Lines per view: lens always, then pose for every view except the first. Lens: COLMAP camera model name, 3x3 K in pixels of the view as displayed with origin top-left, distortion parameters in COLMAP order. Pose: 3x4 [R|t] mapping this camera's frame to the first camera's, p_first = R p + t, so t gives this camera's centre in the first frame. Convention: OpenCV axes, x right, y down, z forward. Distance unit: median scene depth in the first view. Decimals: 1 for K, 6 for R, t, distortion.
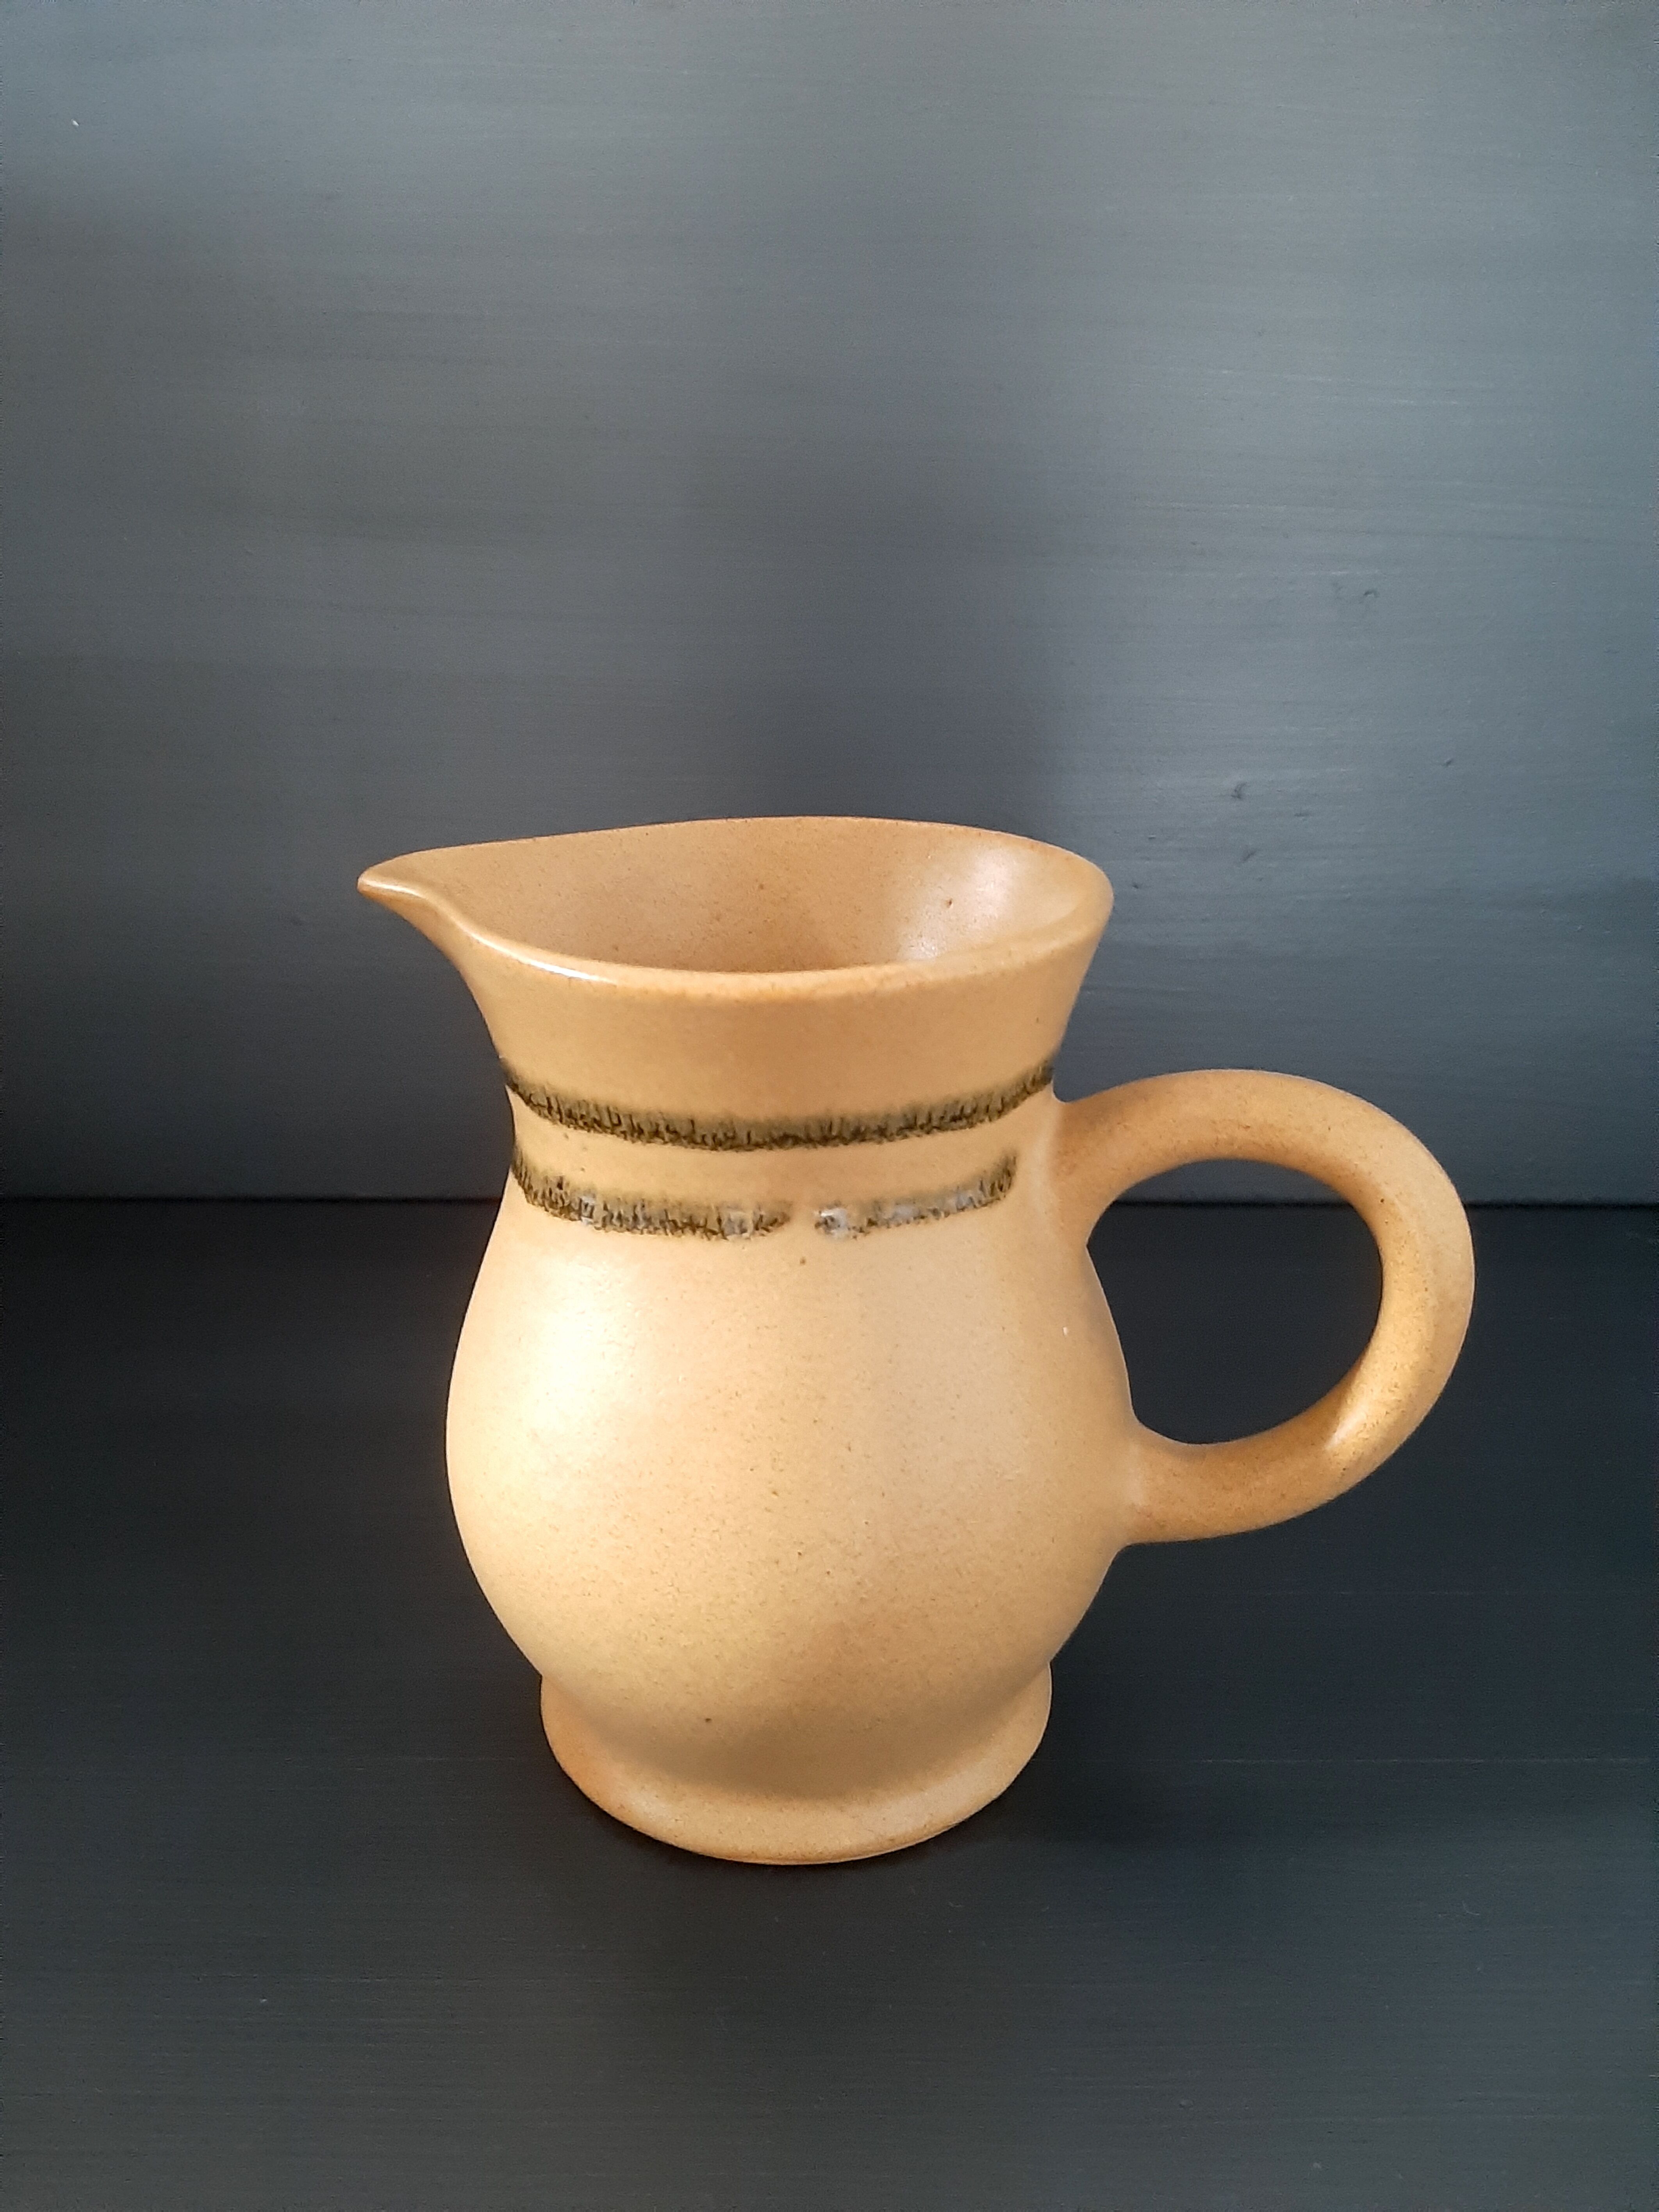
lens RADIAL K [[1720.7, 0, 769.0], [0, 1720.7, 1084.0], [0, 0, 1]] dist [0.043644, -0.050516]
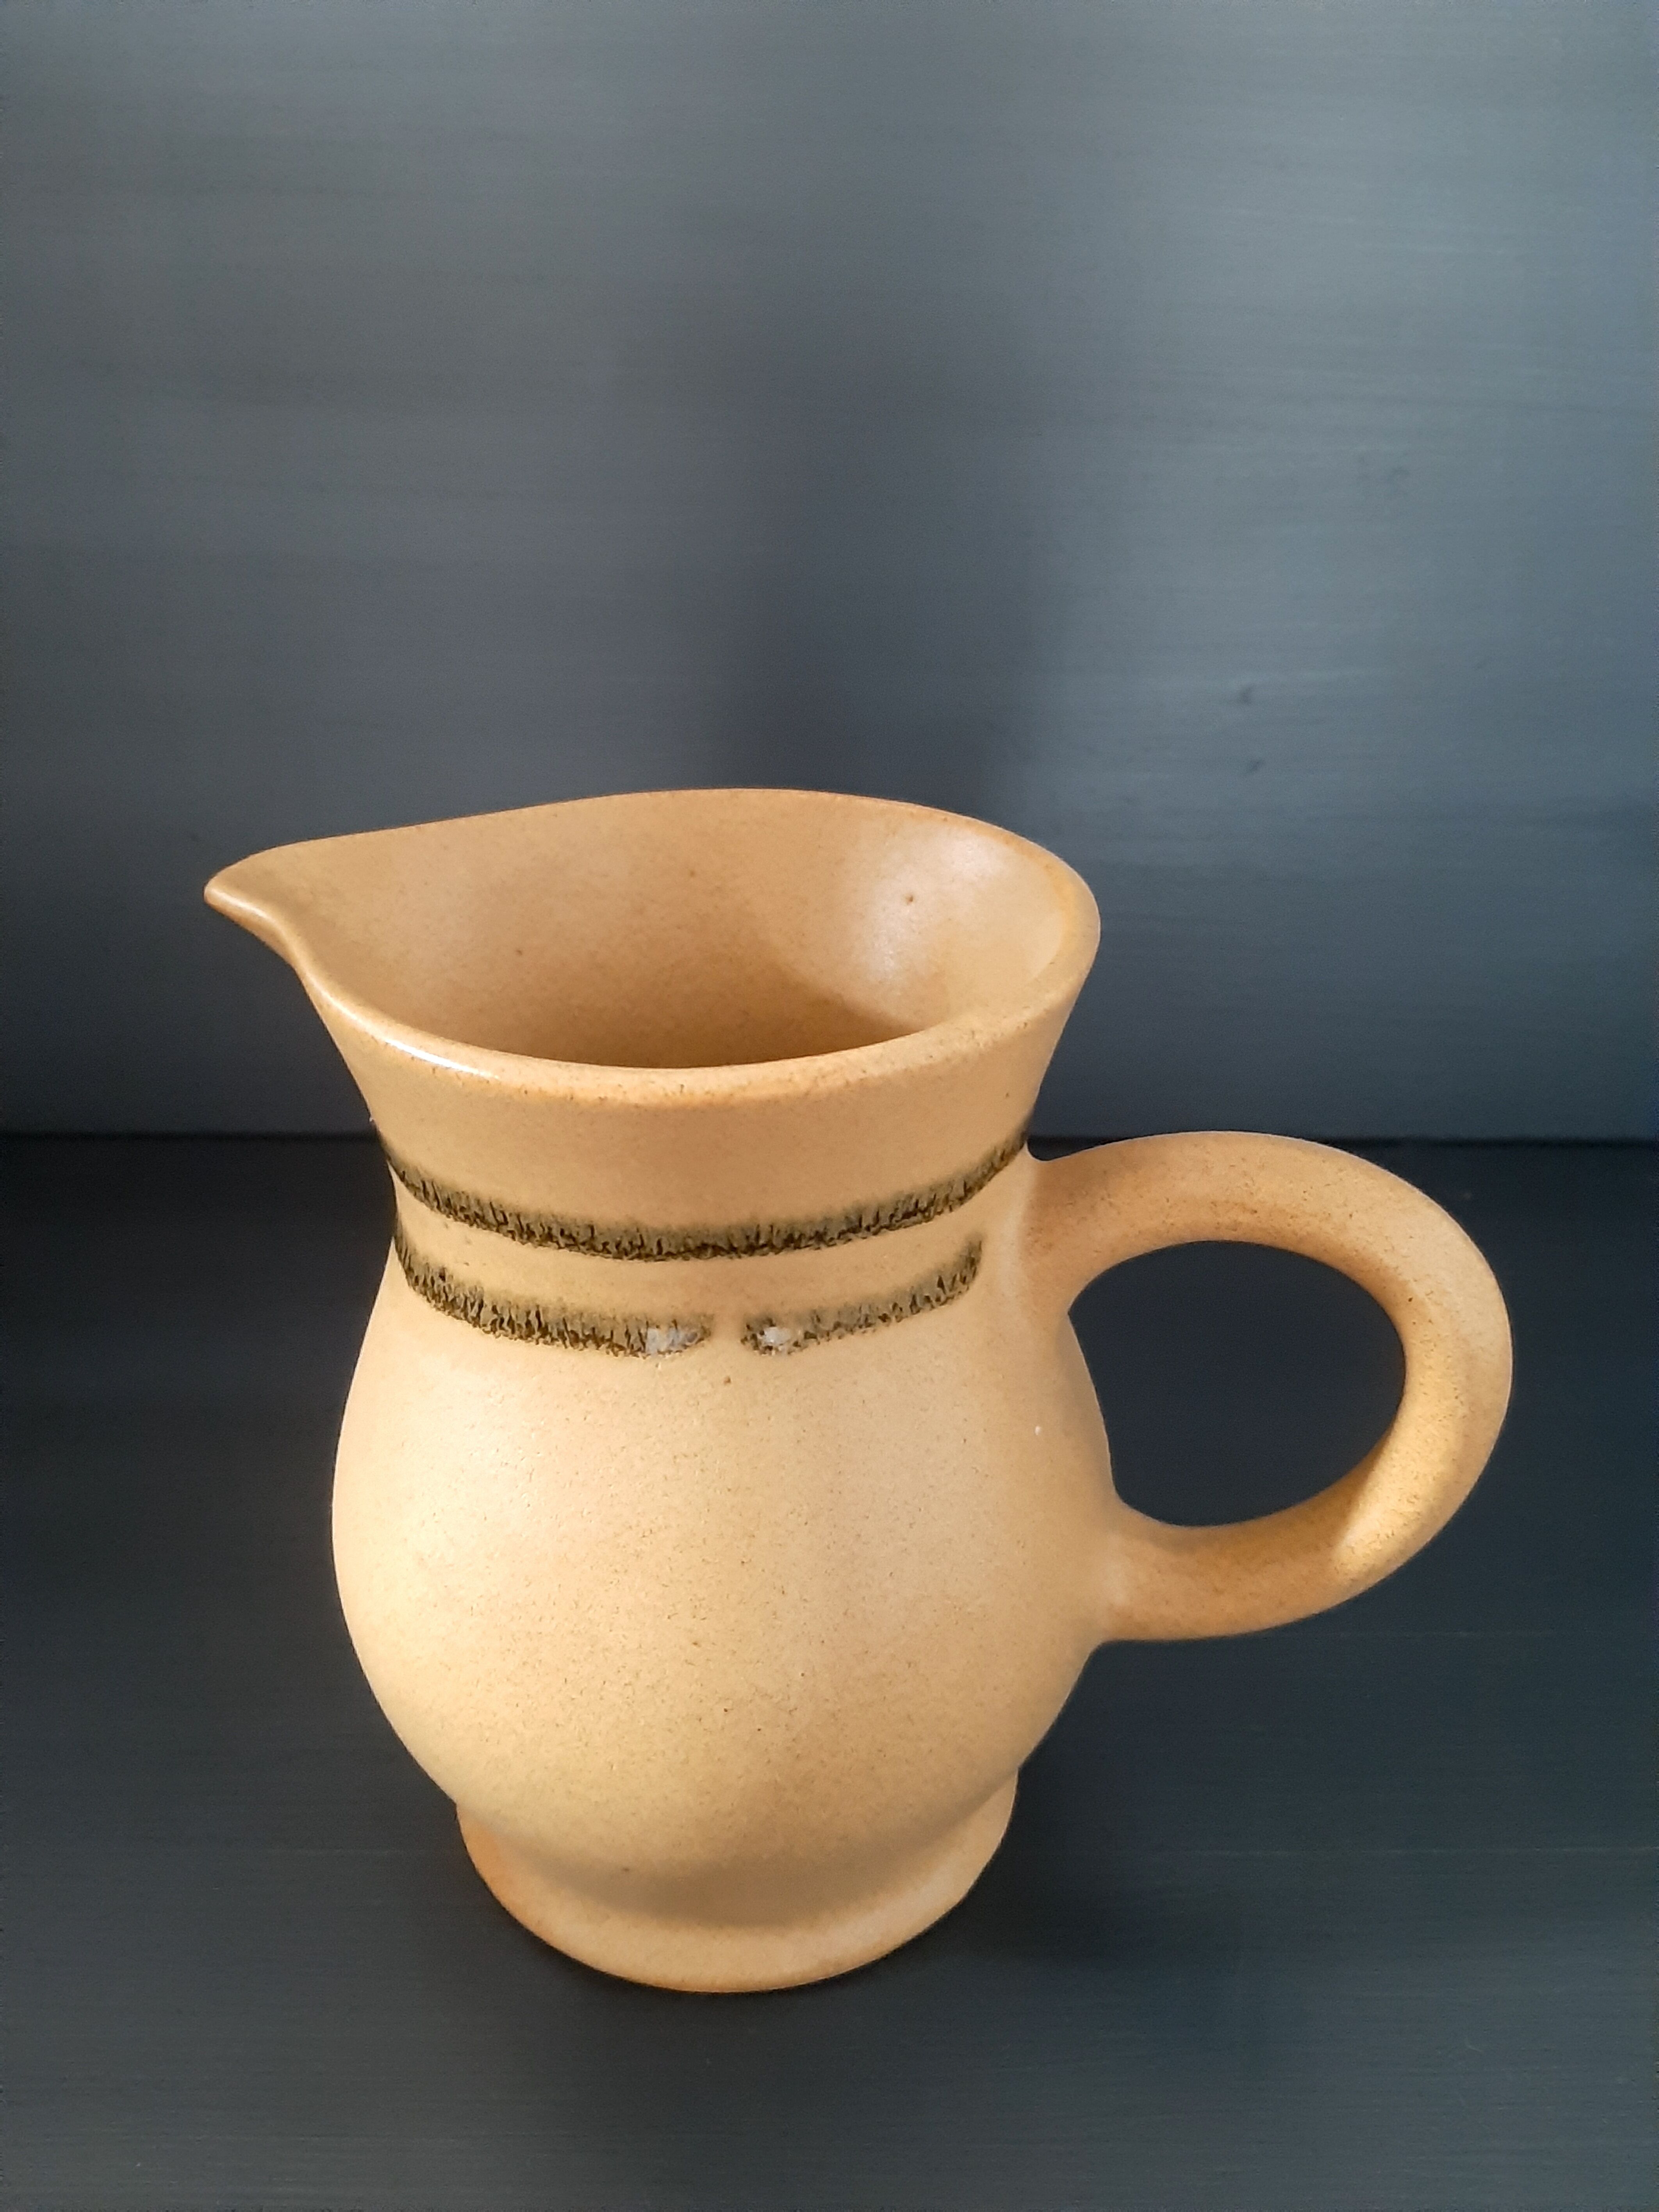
lens RADIAL K [[1720.7, 0, 790.3], [0, 1720.7, 1075.8], [0, 0, 1]] dist [0.043644, -0.050516]
pose [[0.999812, -0.004832, 0.018787, 0.034411], [0.002694, 0.993683, 0.112191, -0.136250], [-0.019210, -0.112119, 0.993509, 0.171229]]
